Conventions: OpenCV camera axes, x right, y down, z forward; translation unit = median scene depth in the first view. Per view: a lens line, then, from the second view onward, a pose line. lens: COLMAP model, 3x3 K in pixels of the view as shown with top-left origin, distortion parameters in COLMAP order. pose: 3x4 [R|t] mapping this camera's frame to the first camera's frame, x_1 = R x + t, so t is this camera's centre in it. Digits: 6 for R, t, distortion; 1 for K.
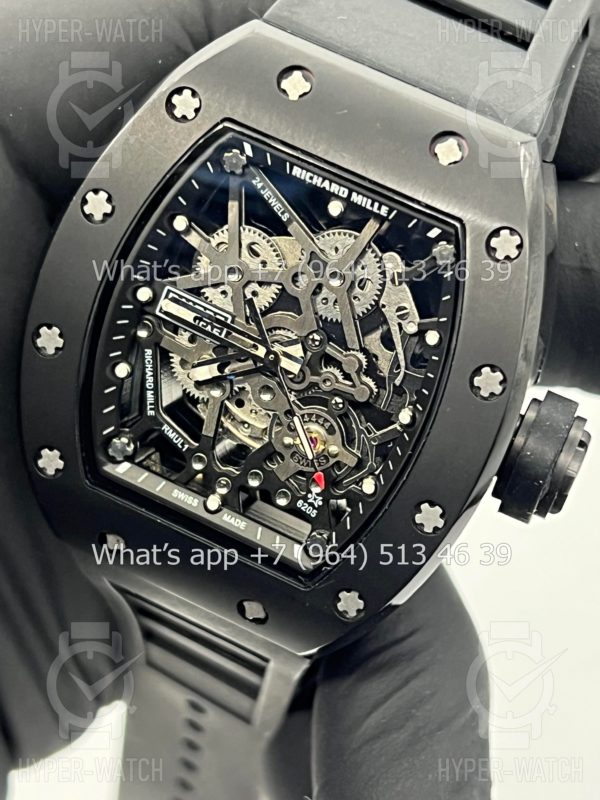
lens RADIAL K [[1792.0, 0, 300.0], [0, 1792.0, 400.0], [0, 0, 1]] dist [0.172233, 0.031872]
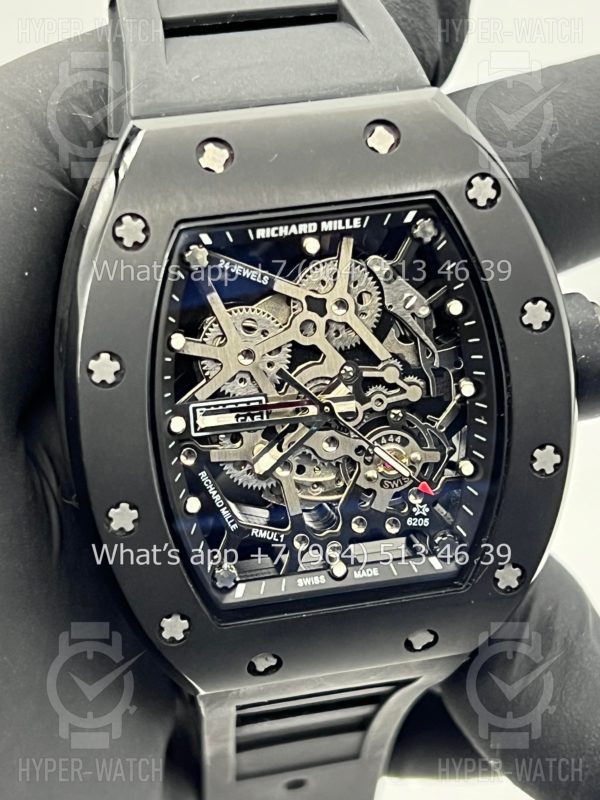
lens RADIAL K [[1792.0, 0, 300.0], [0, 1792.0, 400.0], [0, 0, 1]] dist [0.172233, 0.031872]
pose [[0.803137, -0.523390, 0.284664, -0.303176], [0.516648, 0.849766, 0.104755, -0.138068], [-0.296725, 0.062939, 0.952887, 0.066964]]
